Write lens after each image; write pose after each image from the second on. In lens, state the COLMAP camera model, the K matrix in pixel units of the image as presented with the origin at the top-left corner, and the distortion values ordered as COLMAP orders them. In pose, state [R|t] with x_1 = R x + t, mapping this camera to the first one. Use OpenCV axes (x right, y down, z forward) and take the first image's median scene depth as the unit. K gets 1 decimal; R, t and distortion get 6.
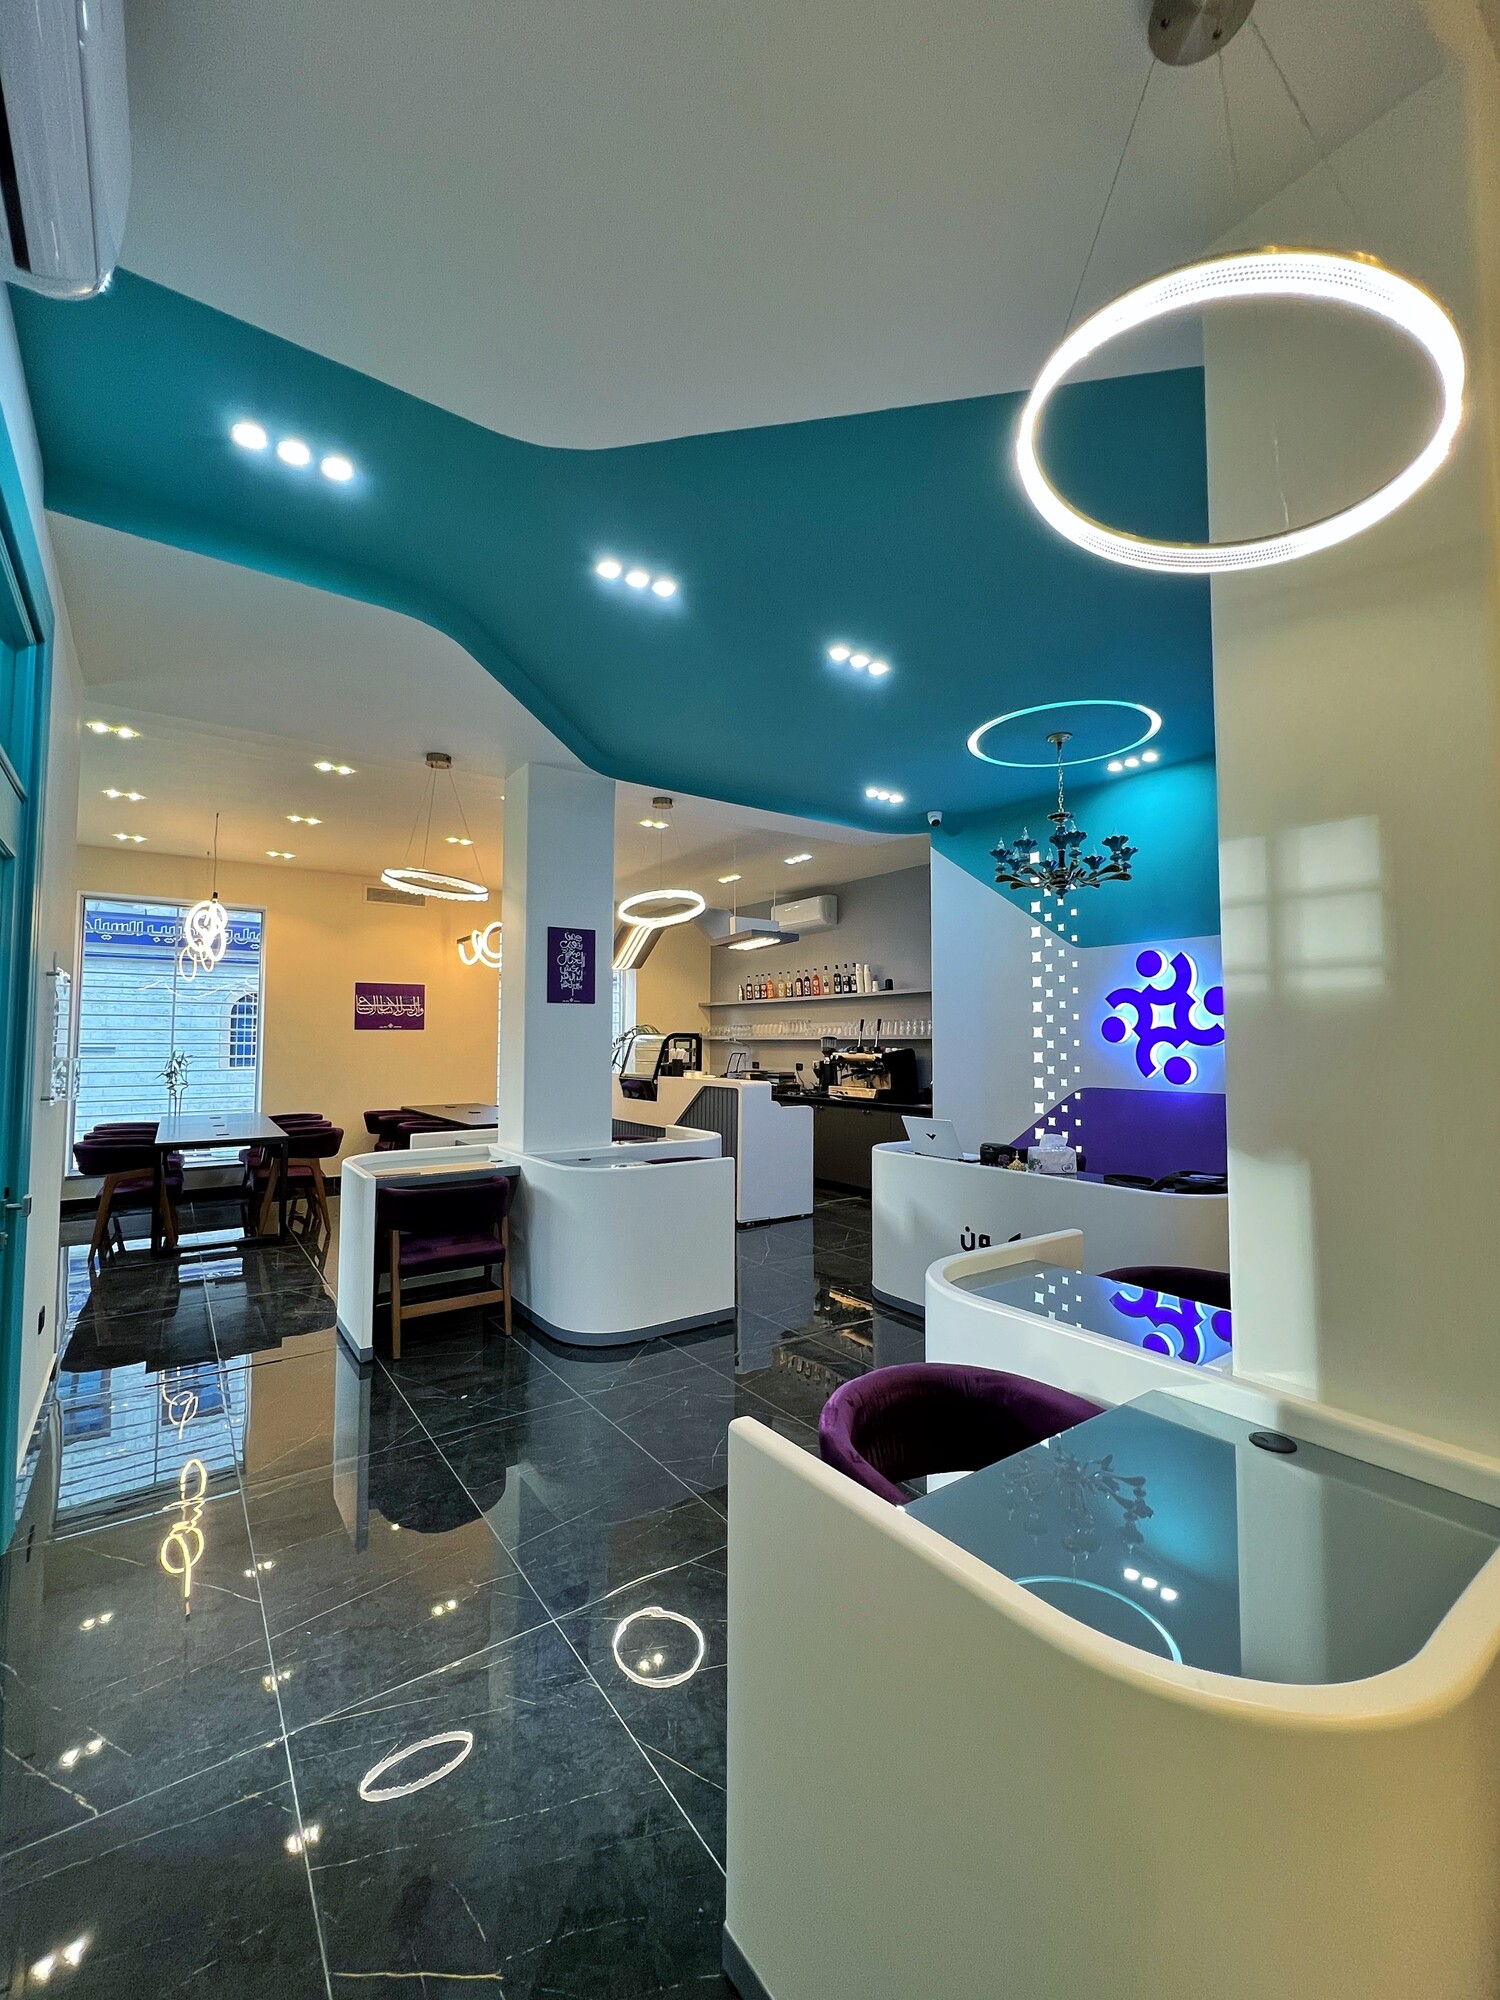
lens RADIAL K [[797.0, 0, 750.0], [0, 797.0, 1000.0], [0, 0, 1]] dist [0.002420, 0.000216]
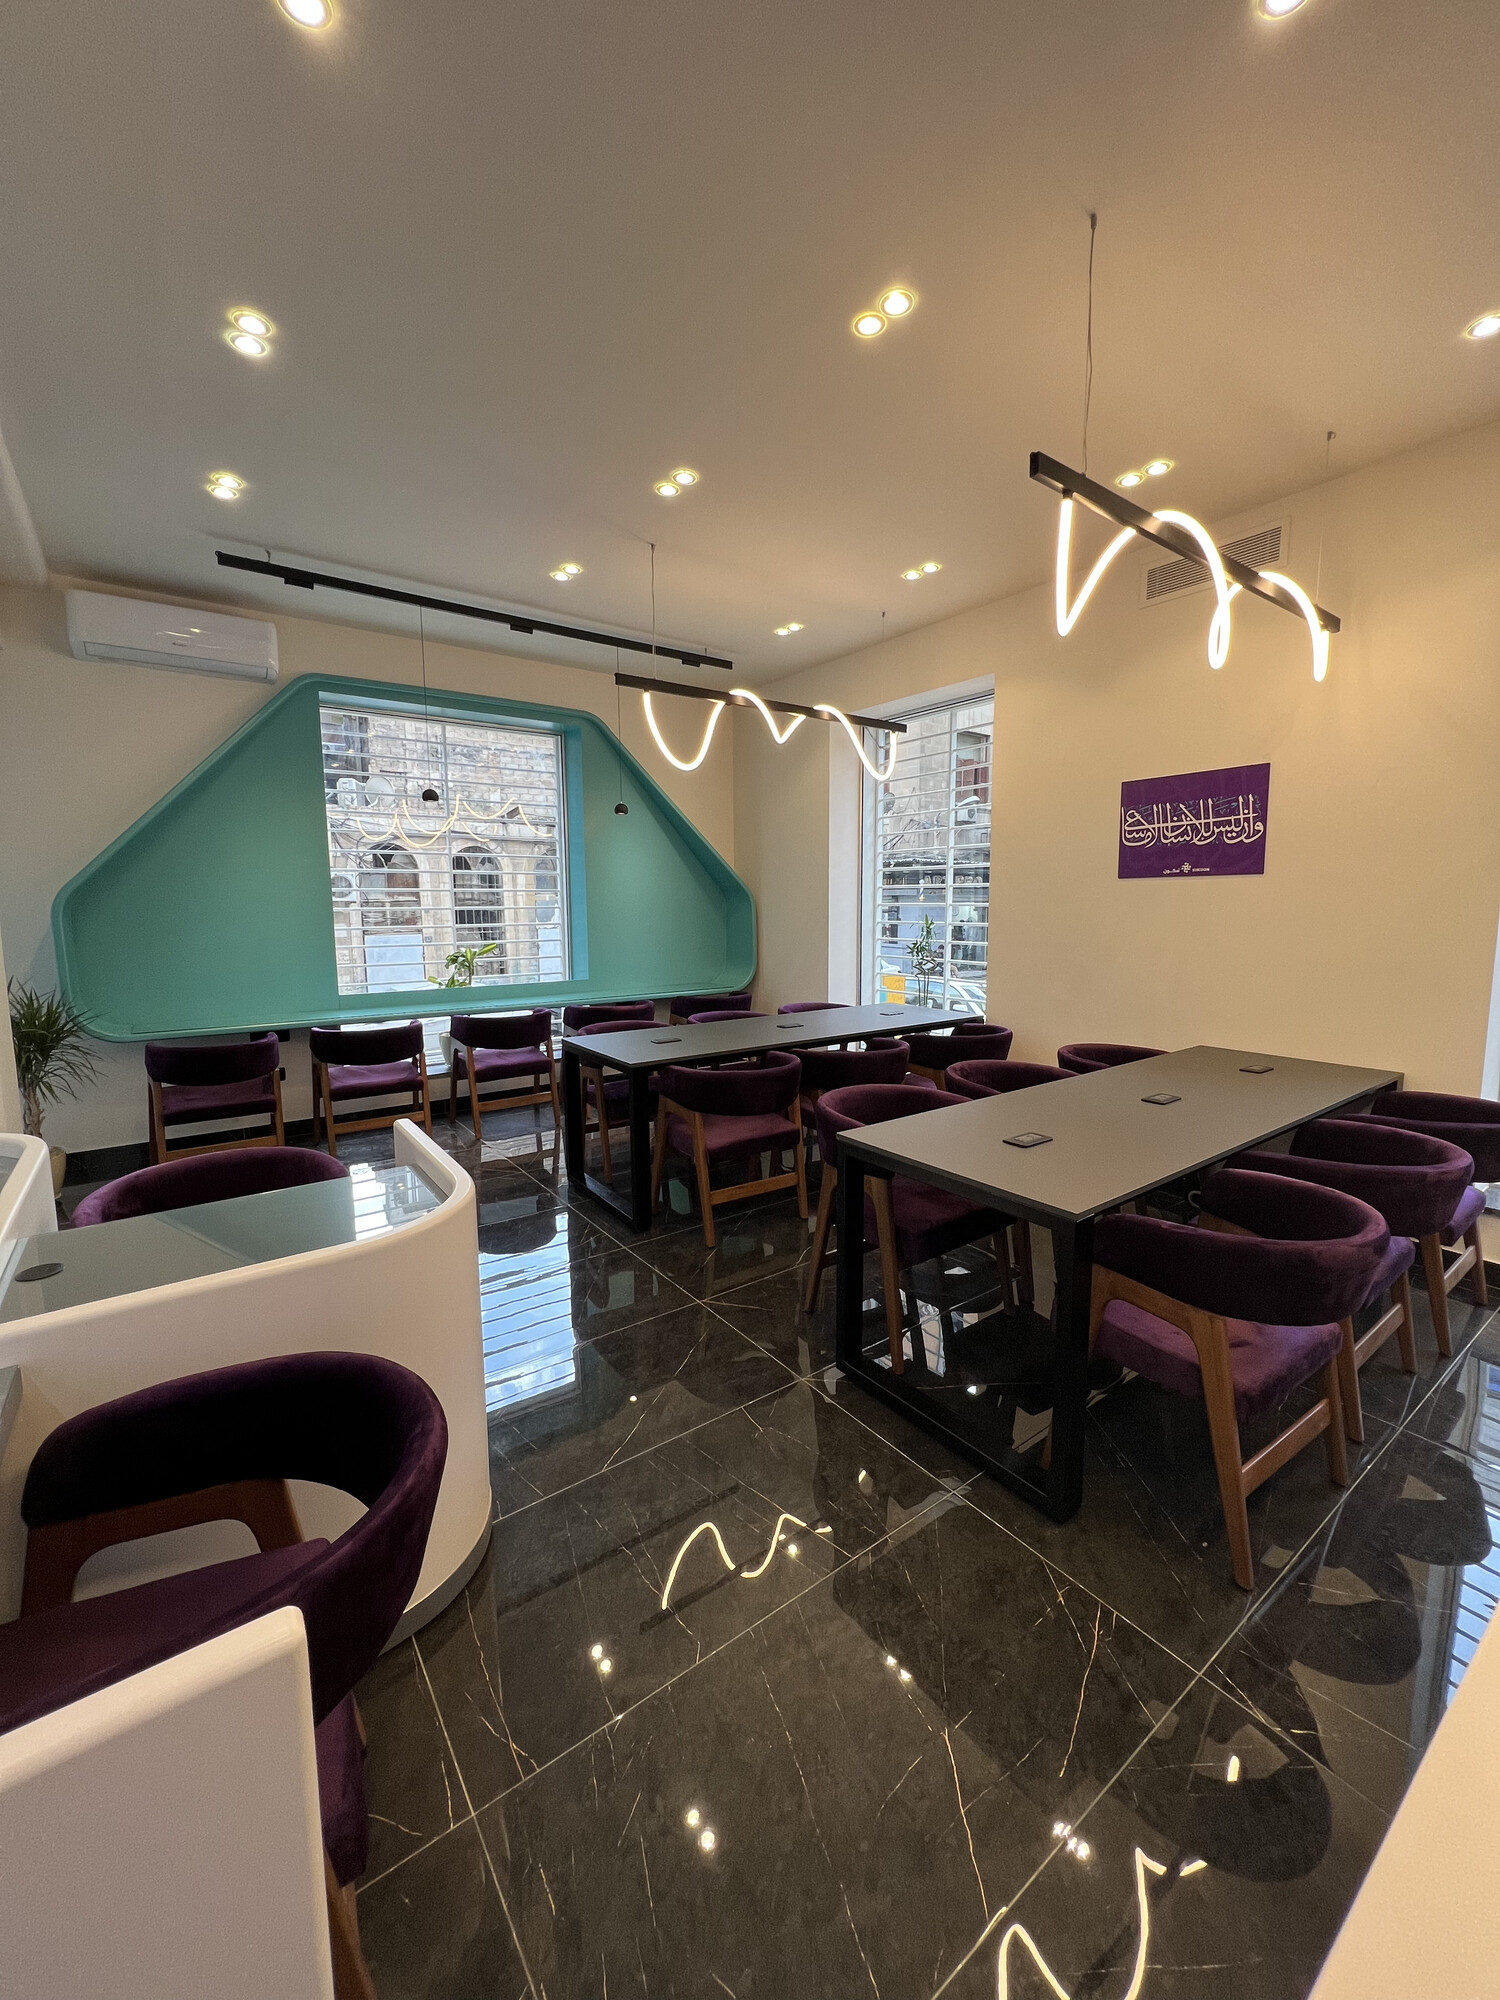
lens RADIAL K [[797.0, 0, 750.0], [0, 797.0, 1000.0], [0, 0, 1]] dist [0.002420, 0.000216]
pose [[-0.004649, 0.131238, -0.991340, 0.015202], [0.063124, 0.989412, 0.130687, 0.031954], [0.997995, -0.061970, -0.012884, 0.756917]]
